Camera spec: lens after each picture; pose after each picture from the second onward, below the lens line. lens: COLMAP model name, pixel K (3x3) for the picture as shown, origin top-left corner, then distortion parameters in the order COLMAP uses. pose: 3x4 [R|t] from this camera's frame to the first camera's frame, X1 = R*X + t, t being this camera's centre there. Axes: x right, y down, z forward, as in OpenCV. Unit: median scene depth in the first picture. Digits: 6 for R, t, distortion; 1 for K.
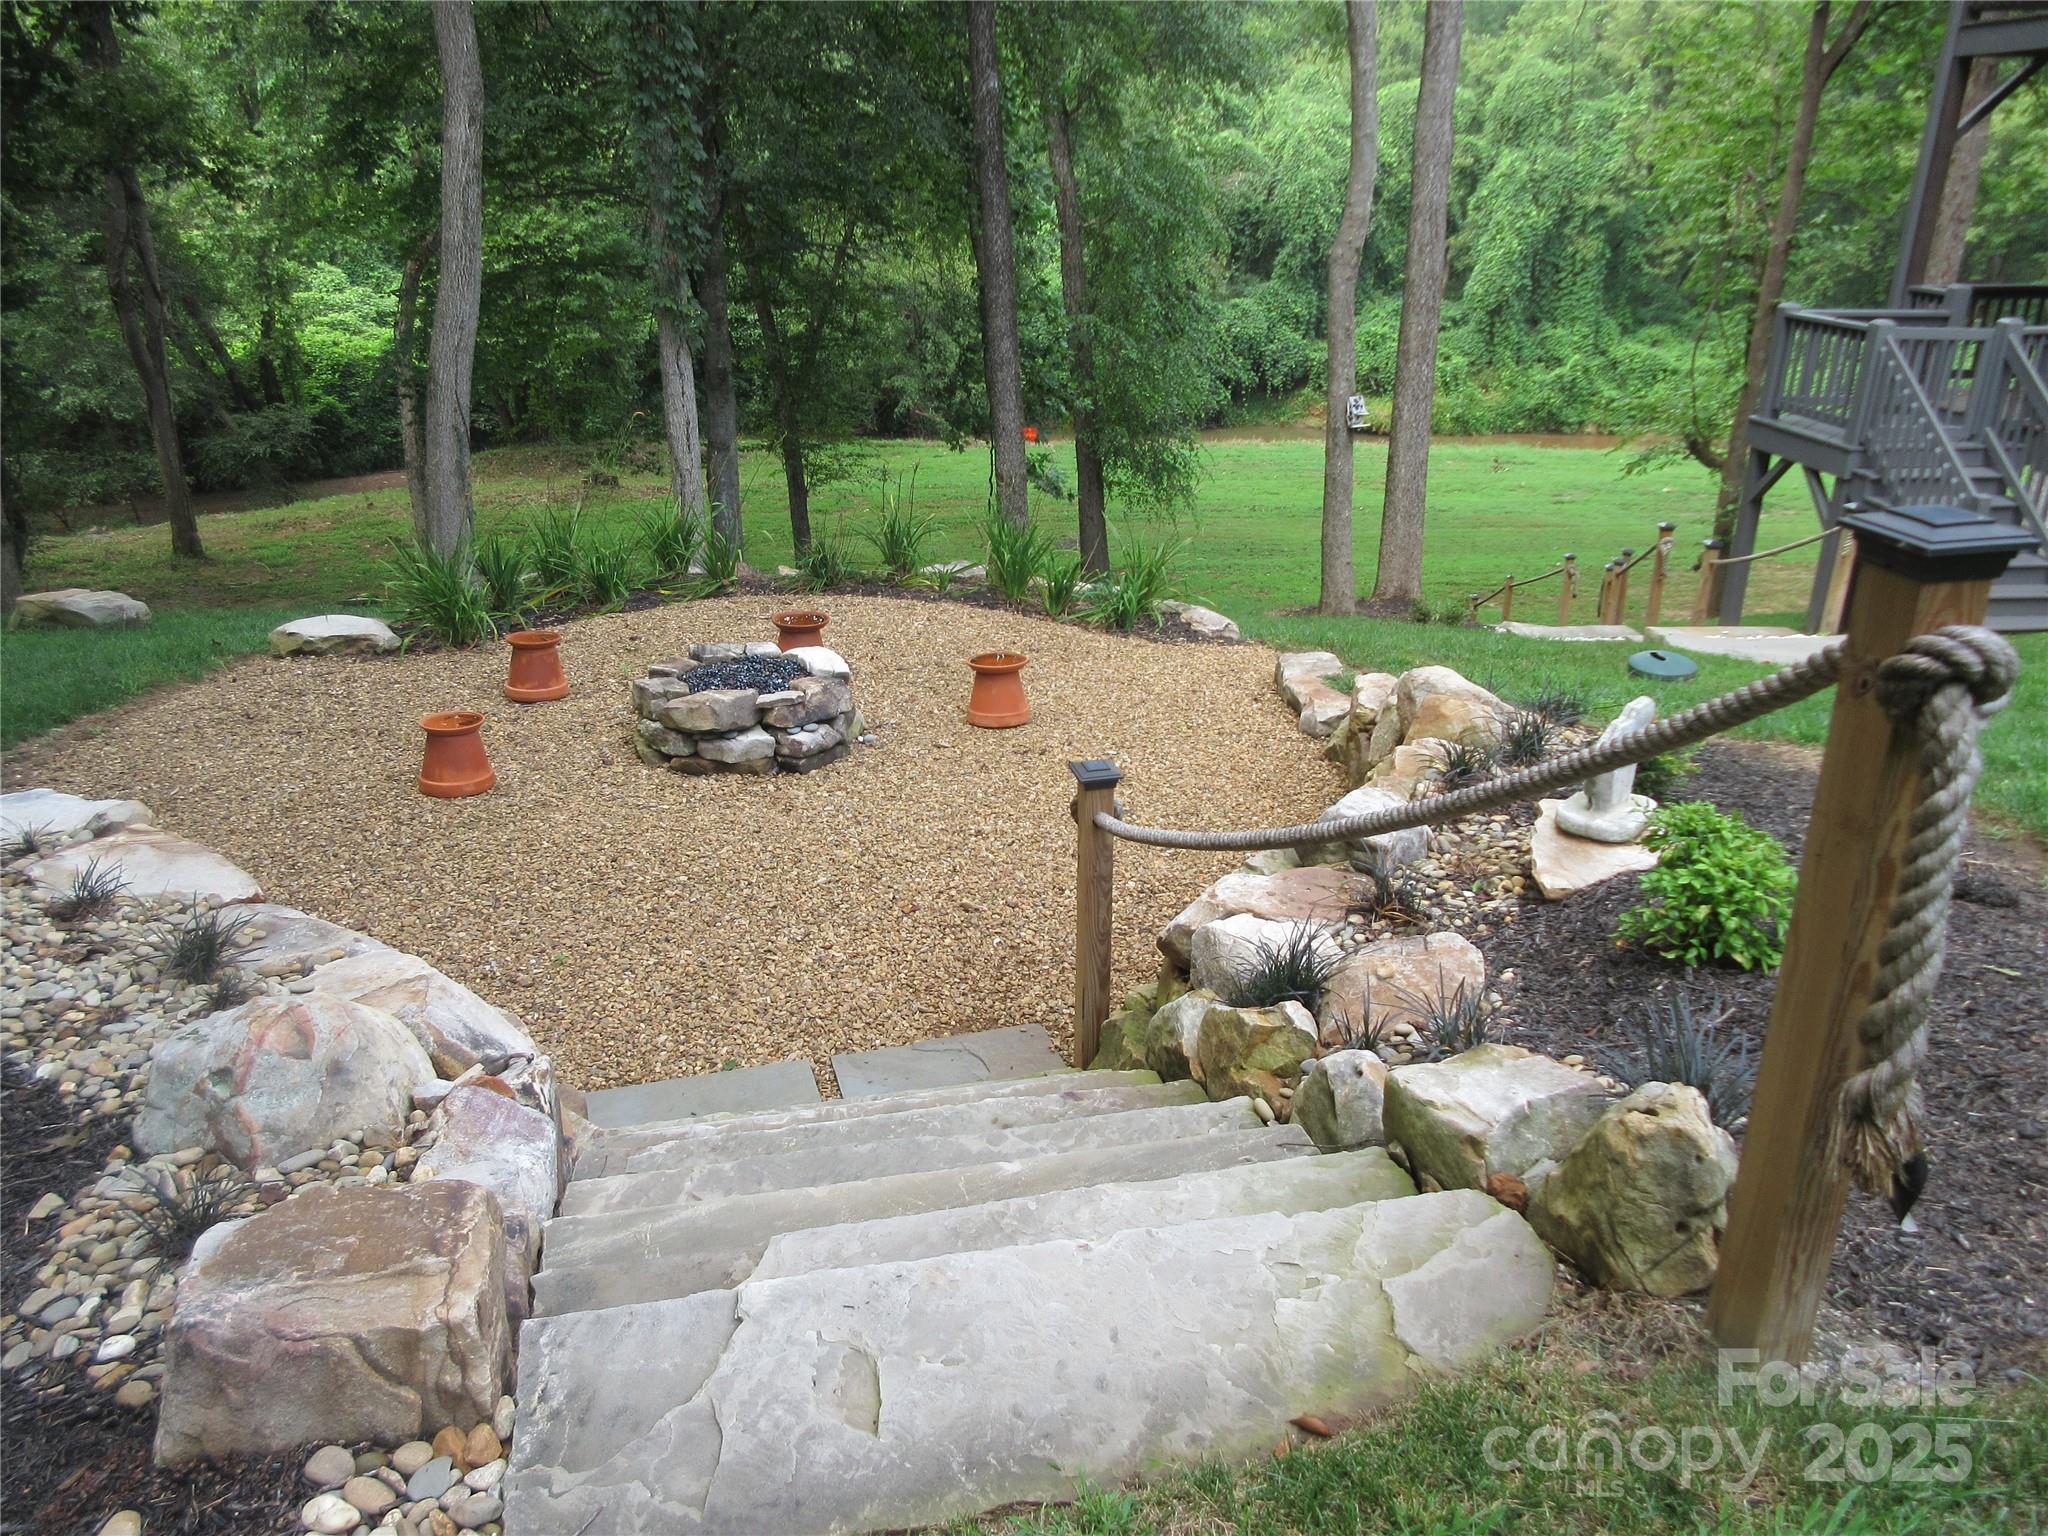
lens RADIAL K [[1512.1, 0, 1026.7], [0, 1512.1, 768.8], [0, 0, 1]] dist [0.011640, 0.014126]
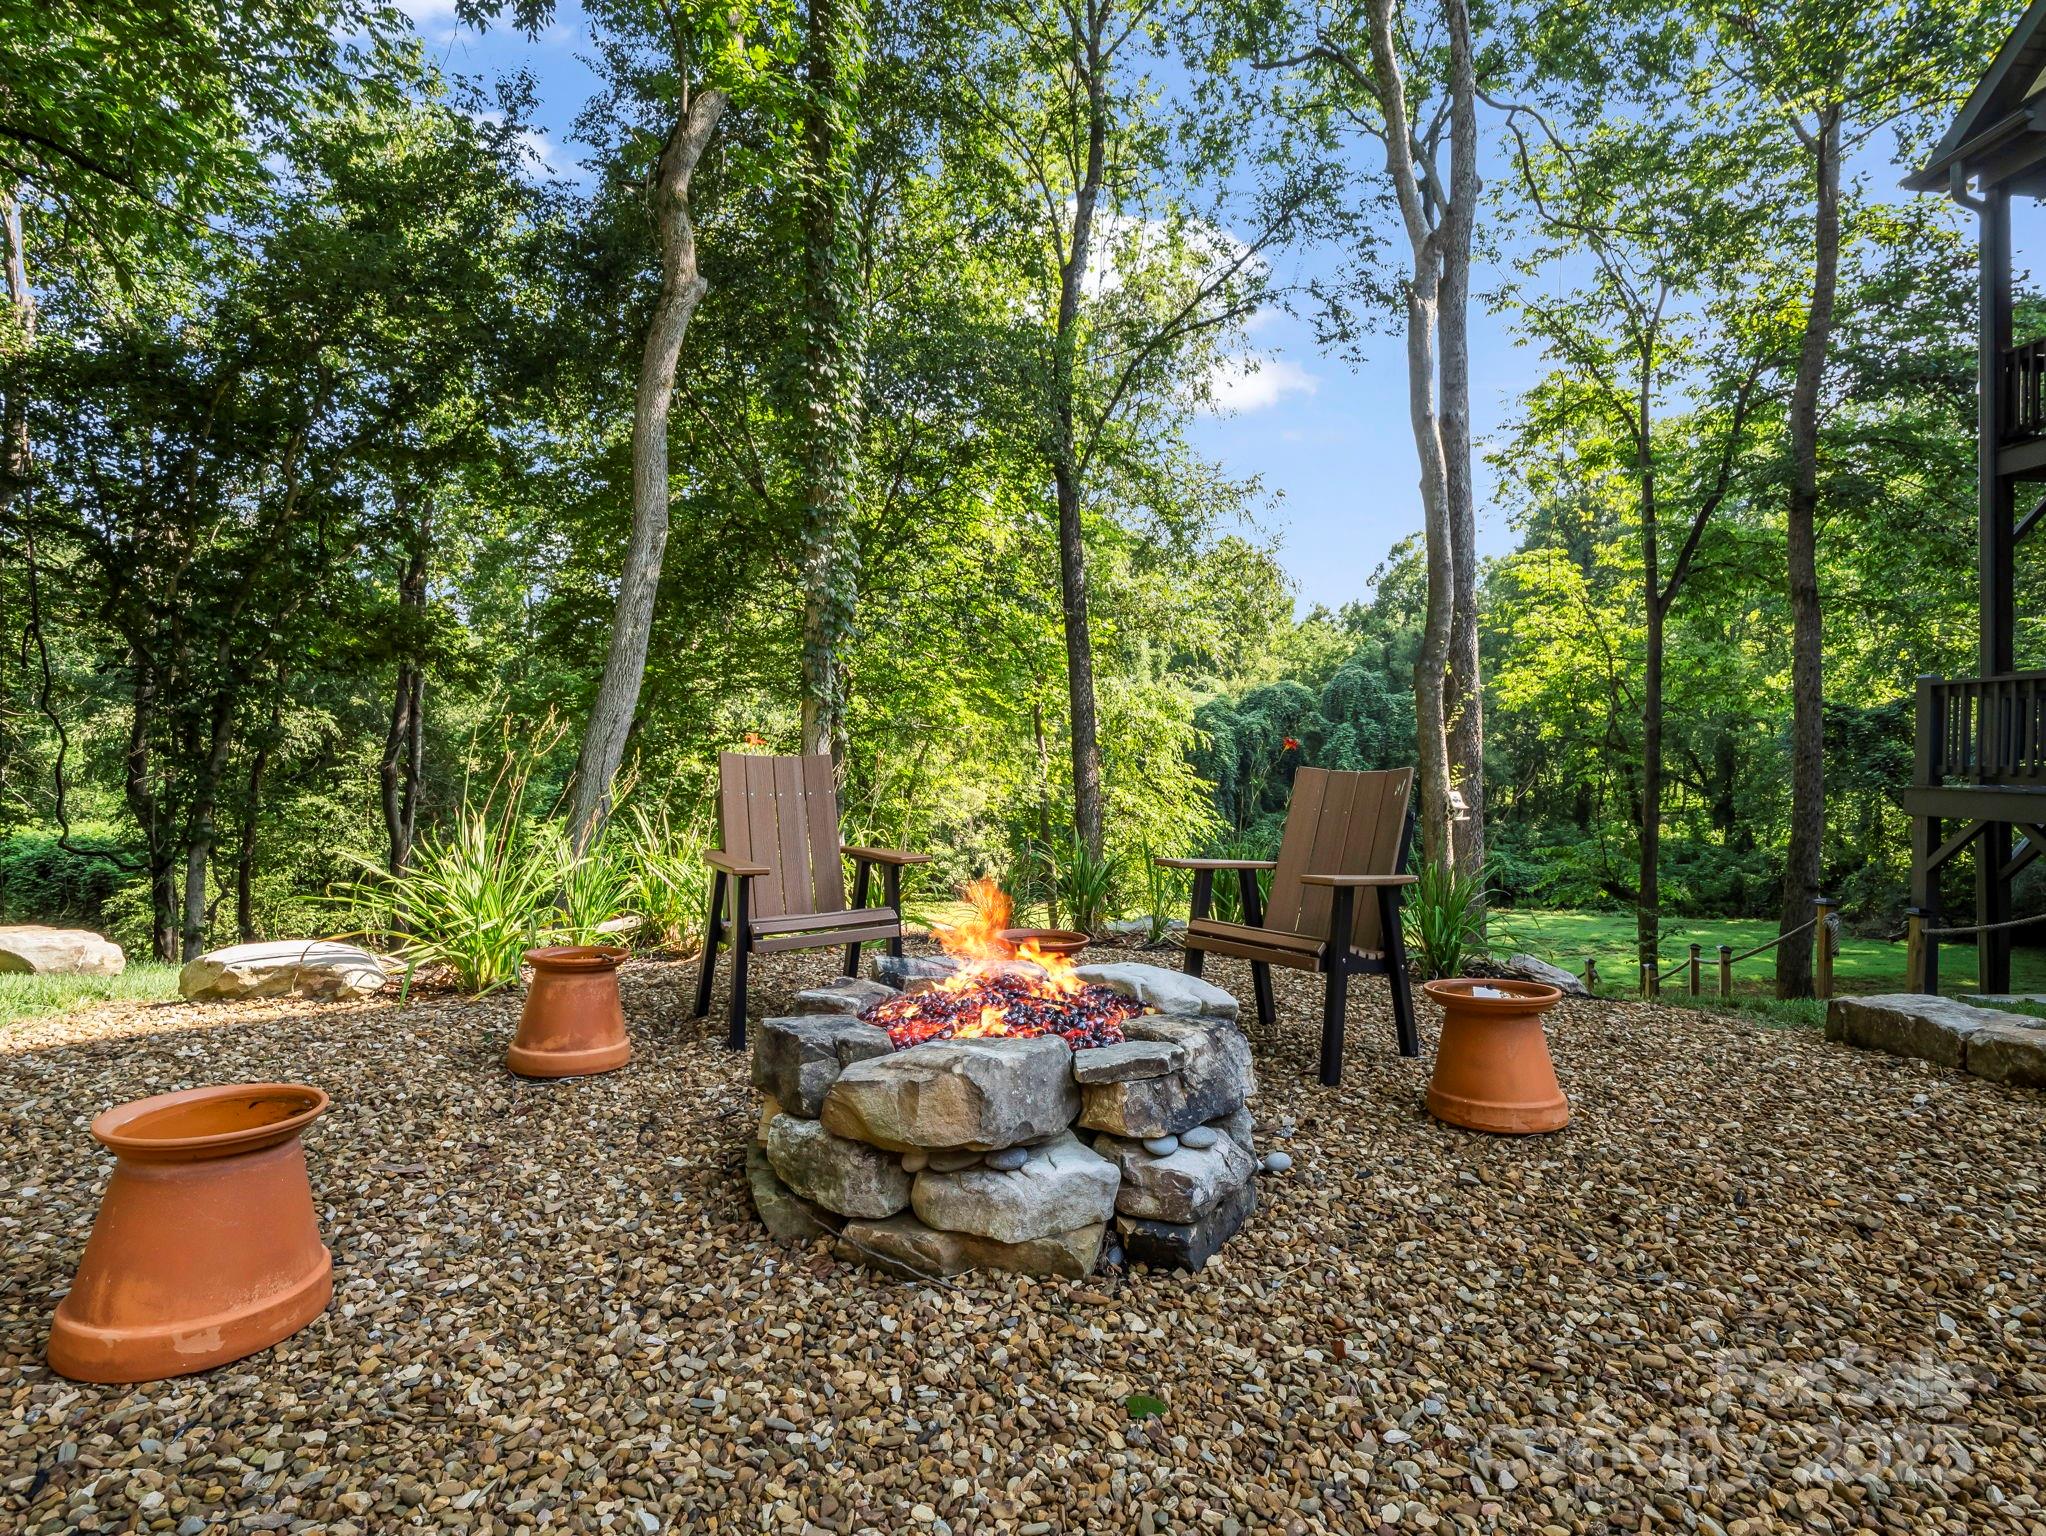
lens RADIAL K [[998.4, 0, 1017.9], [0, 998.4, 751.3], [0, 0, 1]] dist [-0.006557, -0.002654]
pose [[0.999957, 0.006557, 0.006537, -0.194146], [-0.003650, 0.928026, -0.372499, -0.023944], [-0.008510, 0.372459, 0.928010, 0.727835]]
